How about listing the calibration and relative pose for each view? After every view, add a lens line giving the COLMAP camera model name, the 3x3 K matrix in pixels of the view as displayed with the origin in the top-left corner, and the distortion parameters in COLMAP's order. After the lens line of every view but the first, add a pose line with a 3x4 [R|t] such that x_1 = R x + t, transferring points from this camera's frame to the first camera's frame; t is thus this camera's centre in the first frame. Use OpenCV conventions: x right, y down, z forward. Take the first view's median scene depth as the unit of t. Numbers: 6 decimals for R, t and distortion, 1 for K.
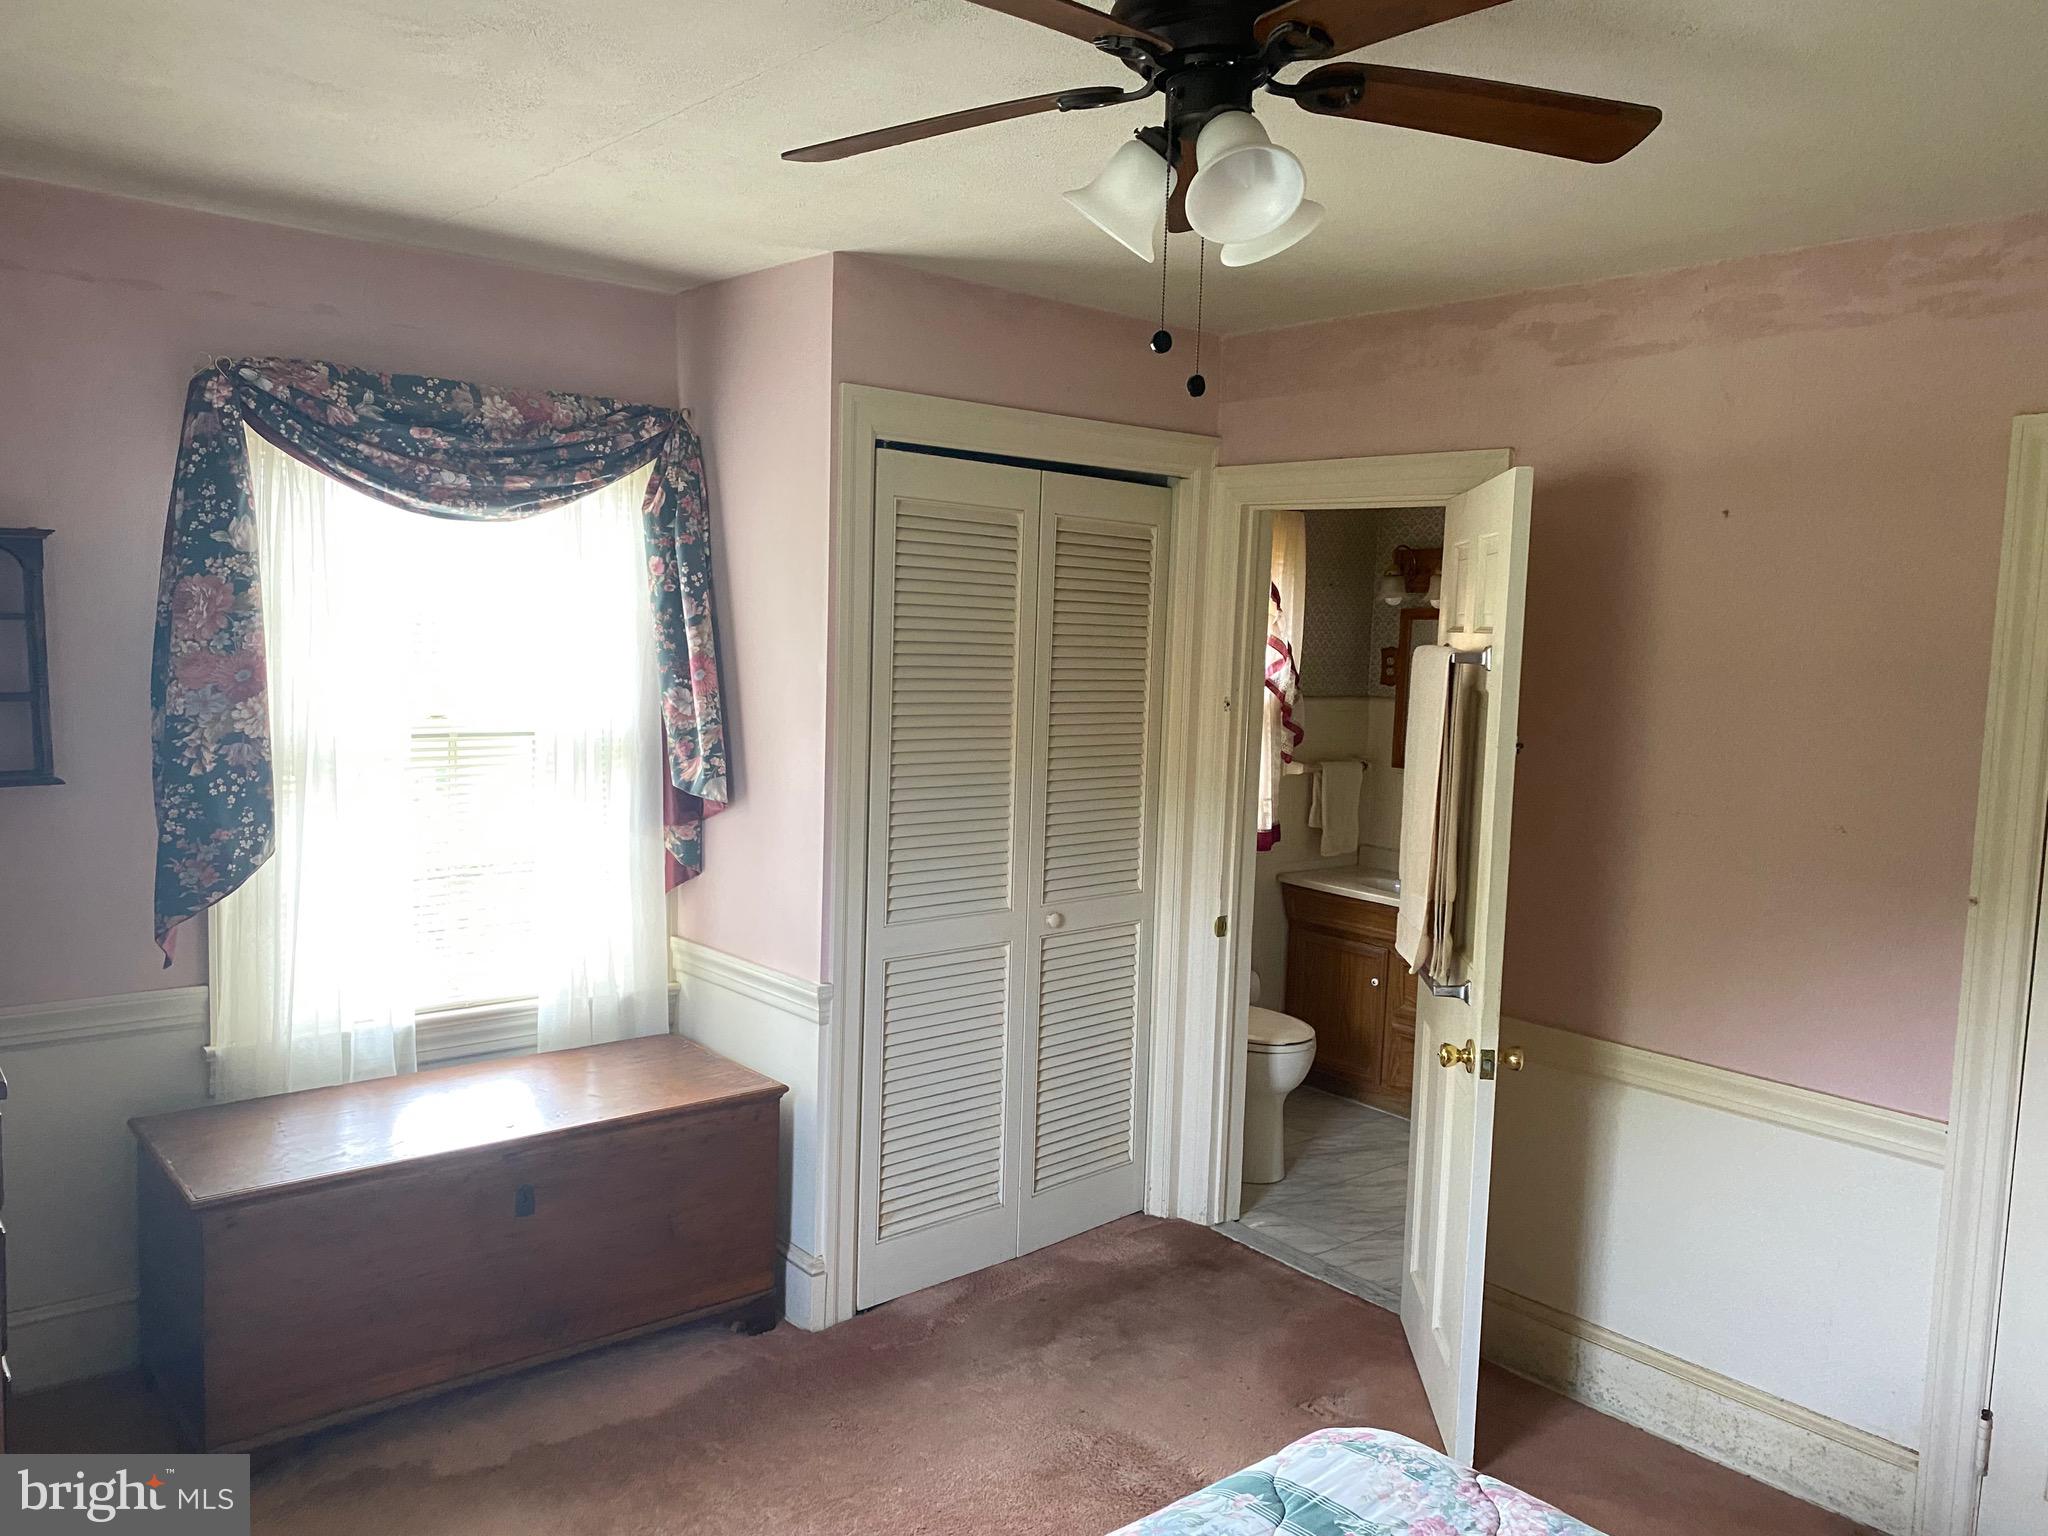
lens RADIAL K [[1550.7, 0, 1009.9], [0, 1550.7, 775.0], [0, 0, 1]] dist [0.048272, -0.056524]
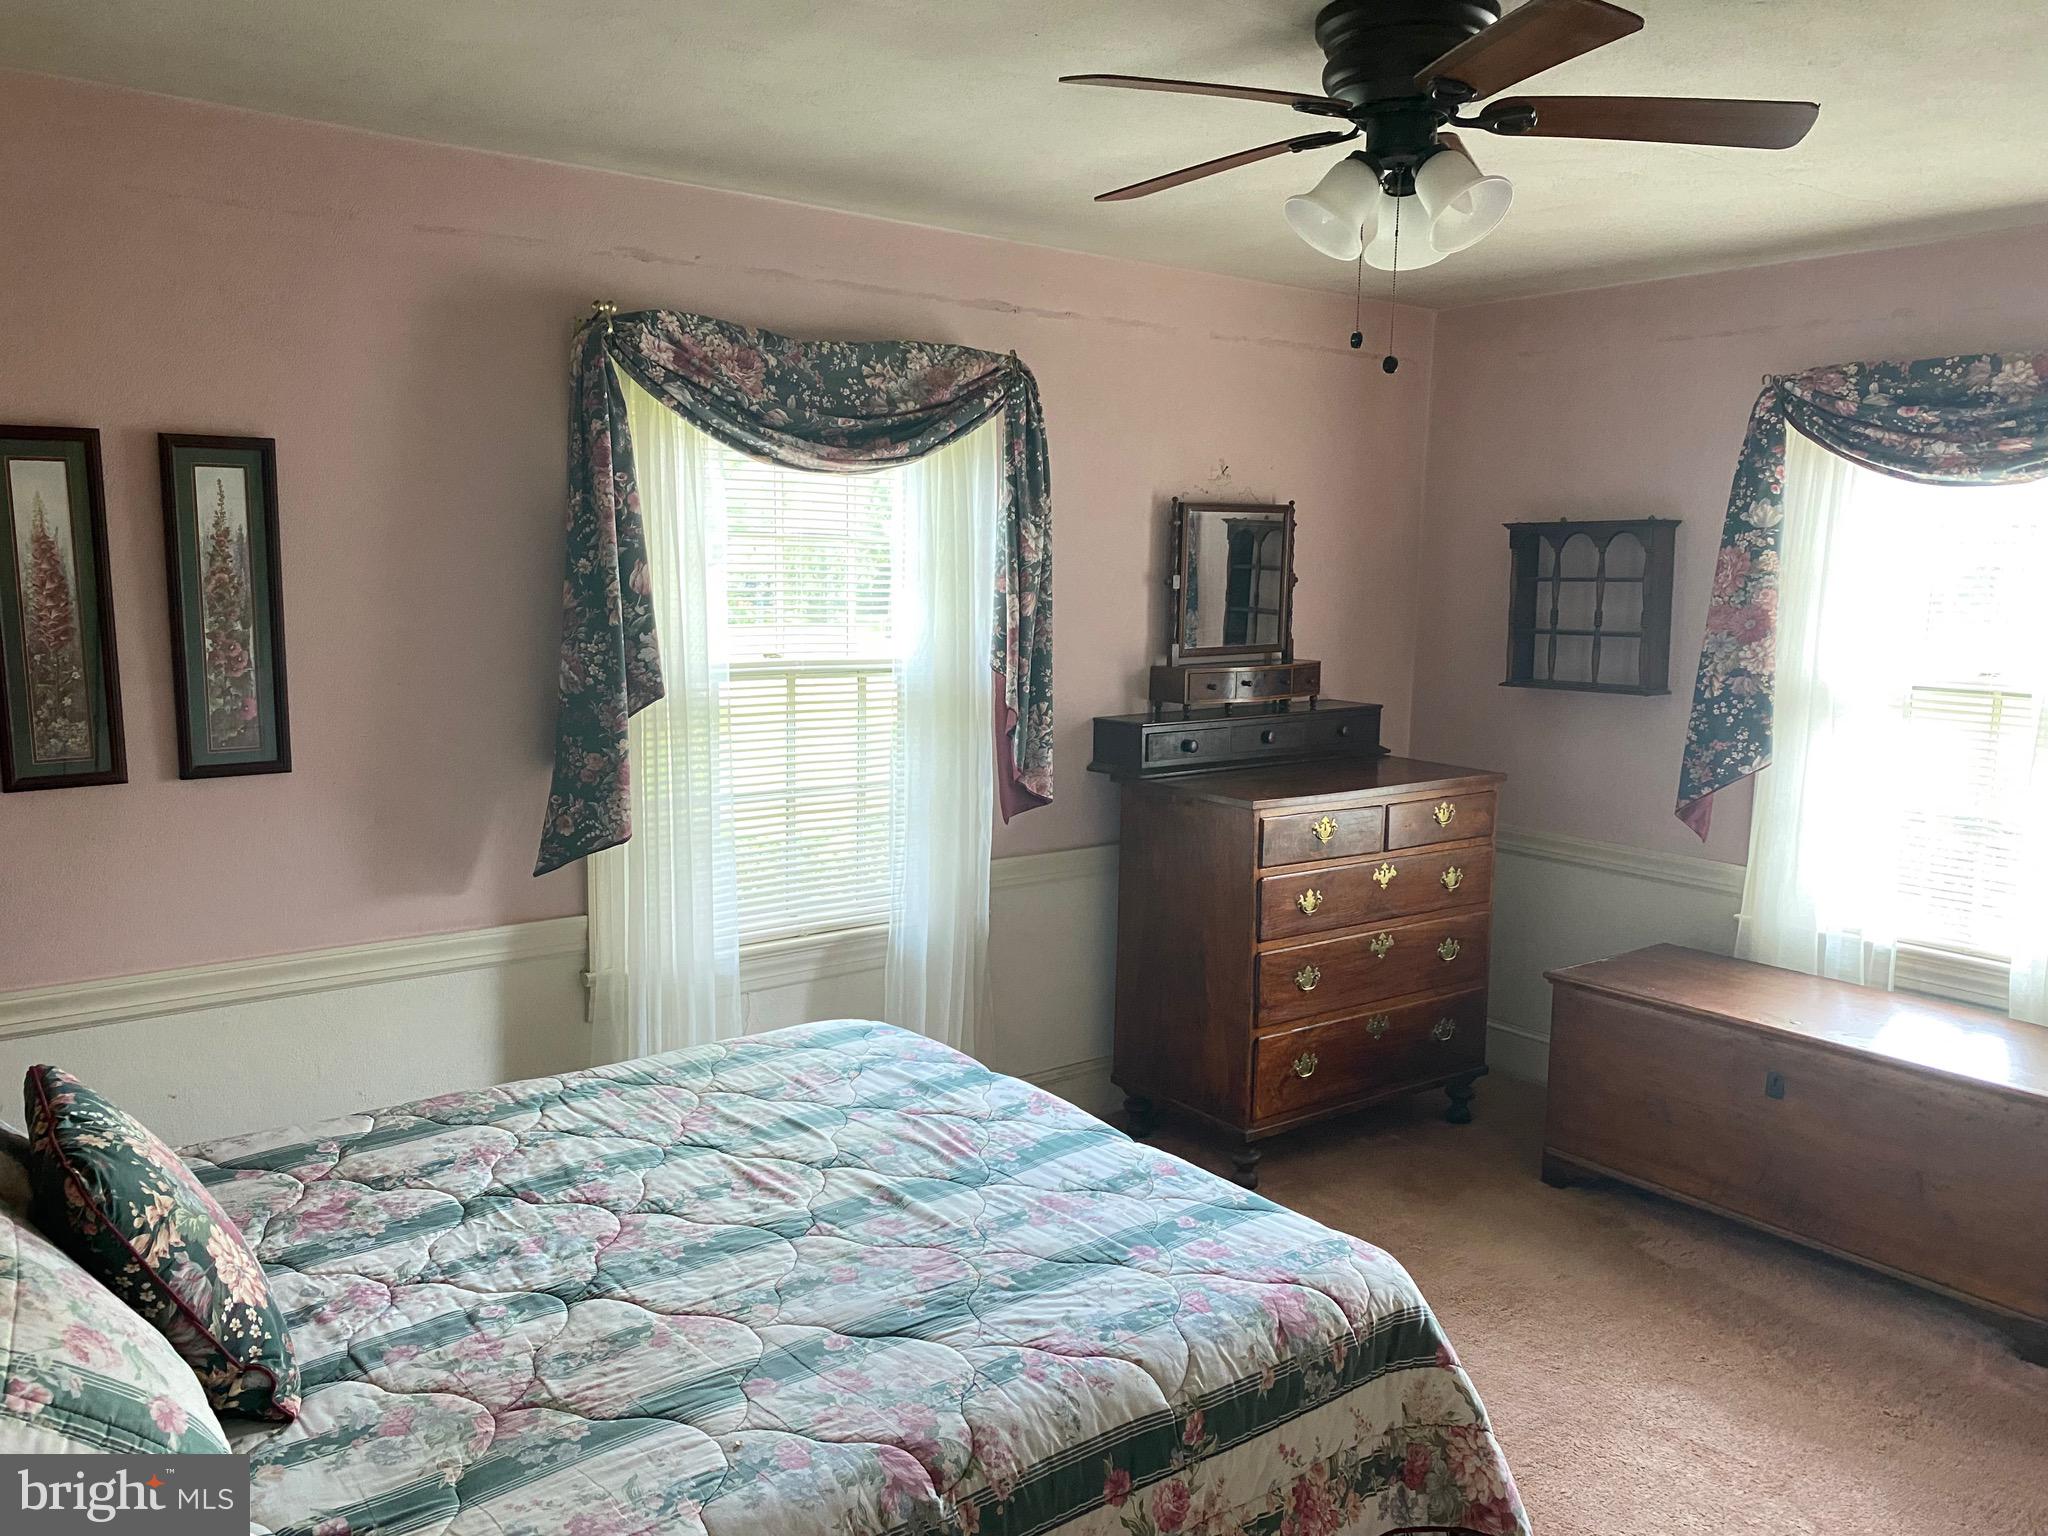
lens RADIAL K [[1550.7, 0, 1025.3], [0, 1550.7, 769.6], [0, 0, 1]] dist [0.048272, -0.056524]
pose [[-0.017851, 0.107041, -0.994094, 0.766403], [-0.113199, 0.987644, 0.108379, -0.016820], [0.993412, 0.114465, -0.005513, 0.408046]]
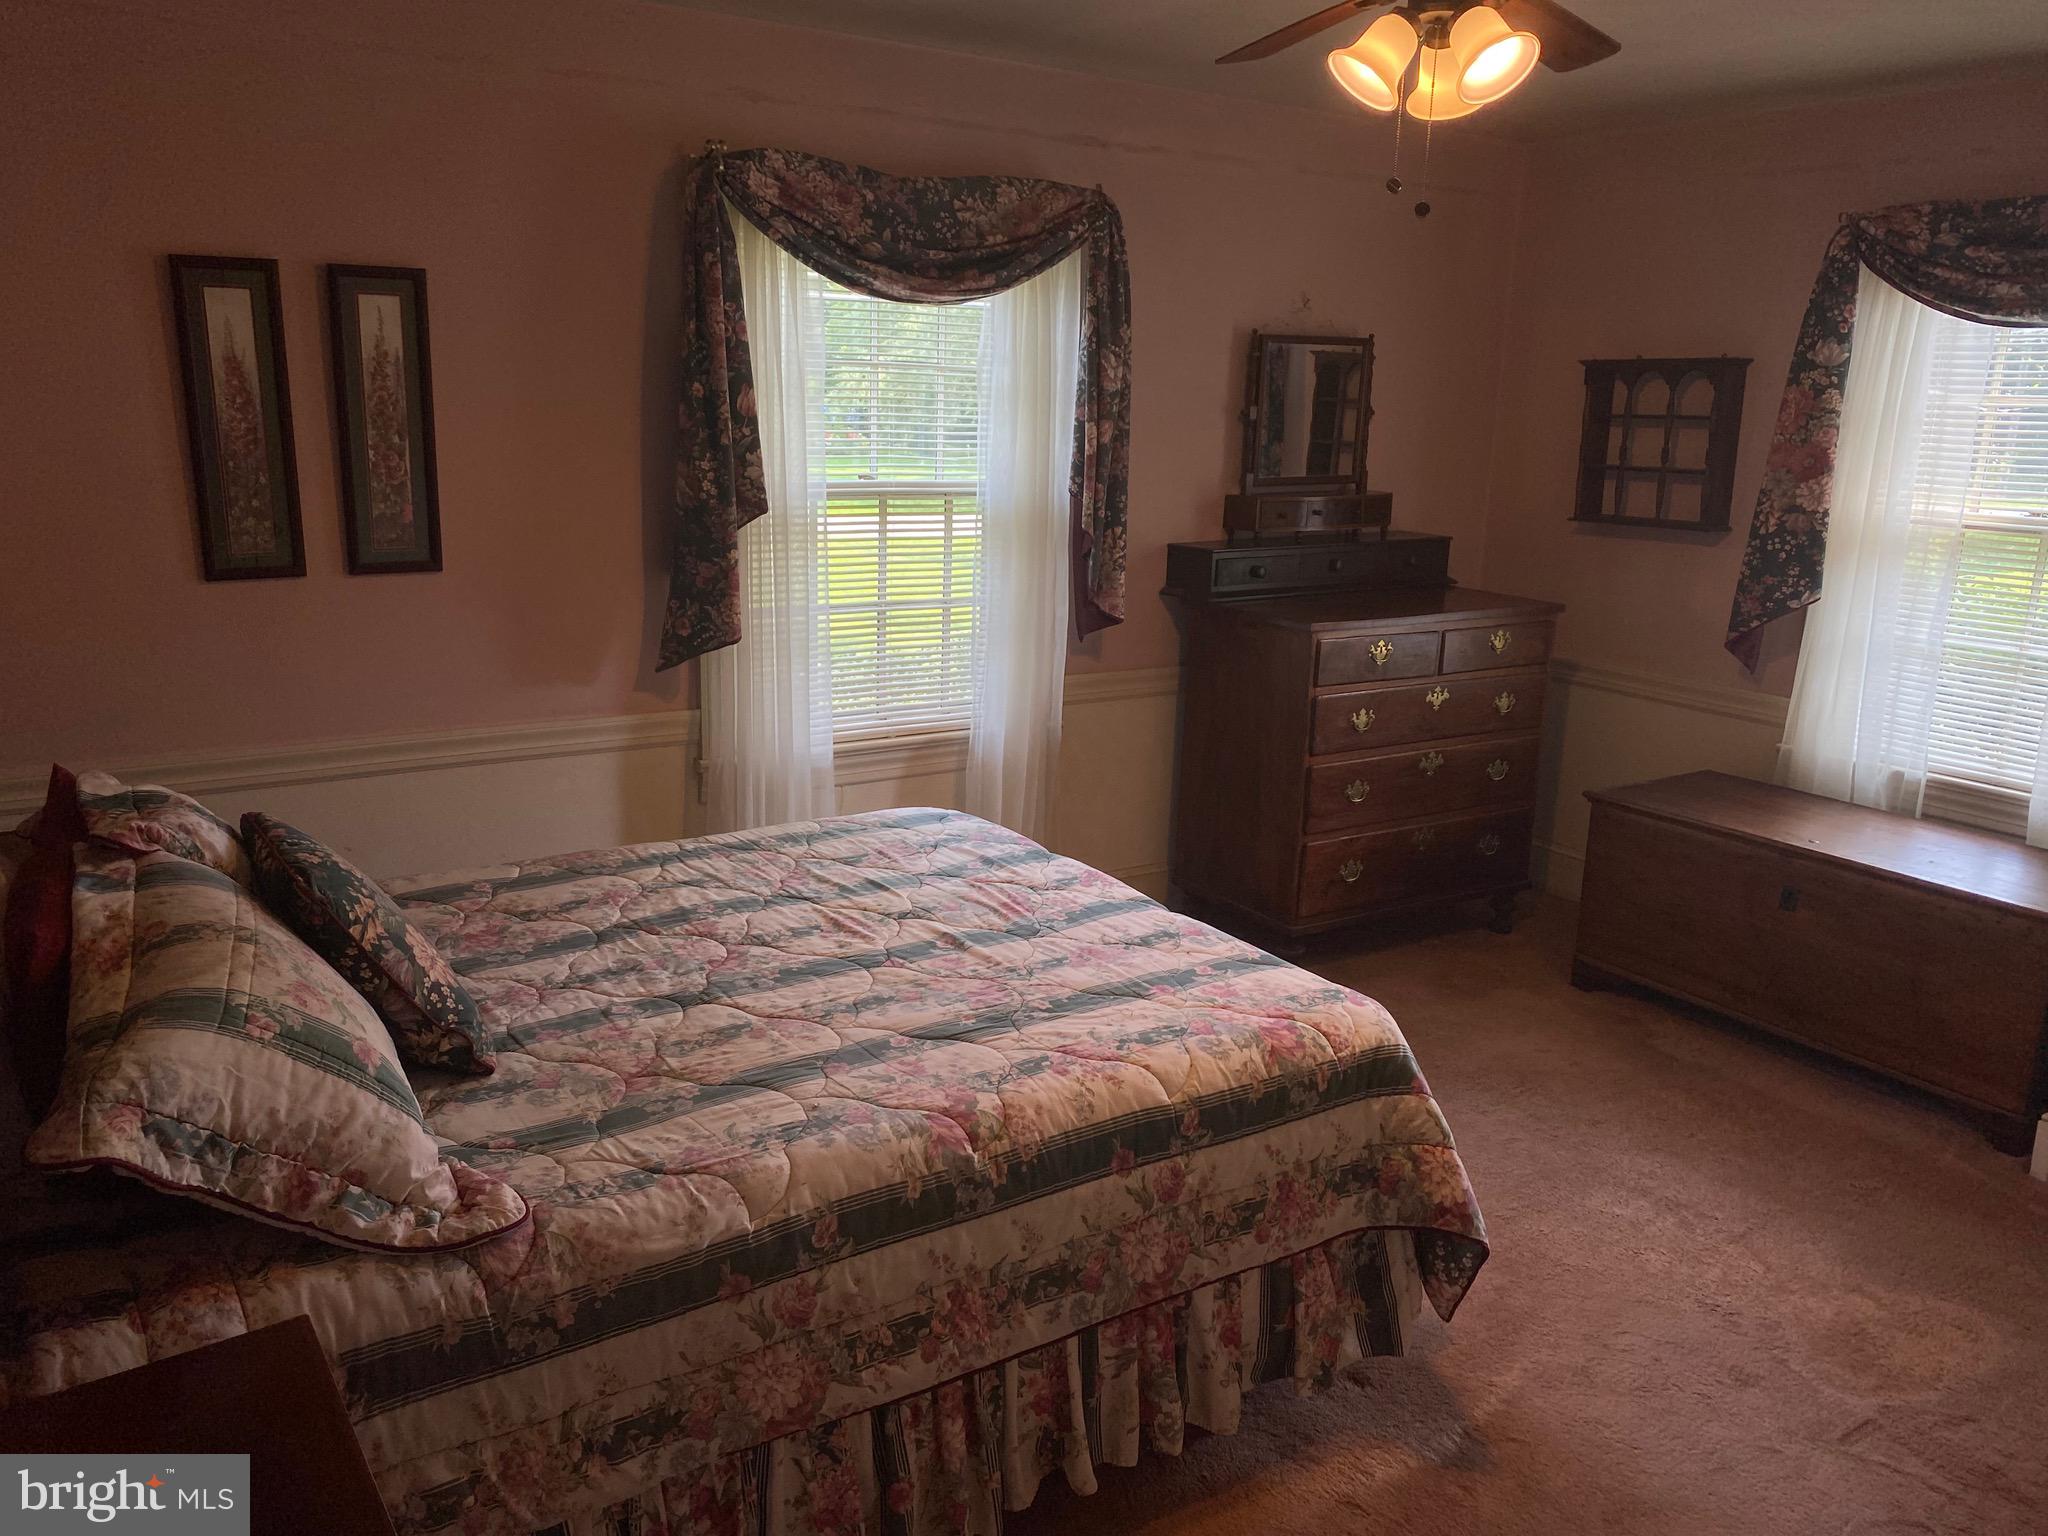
lens RADIAL K [[1550.7, 0, 1014.0], [0, 1550.7, 762.4], [0, 0, 1]] dist [0.048272, -0.056524]
pose [[-0.096414, 0.203301, -0.974358, 0.867323], [-0.127980, 0.968260, 0.214692, -0.015057], [0.987079, 0.145398, -0.067335, 0.439561]]
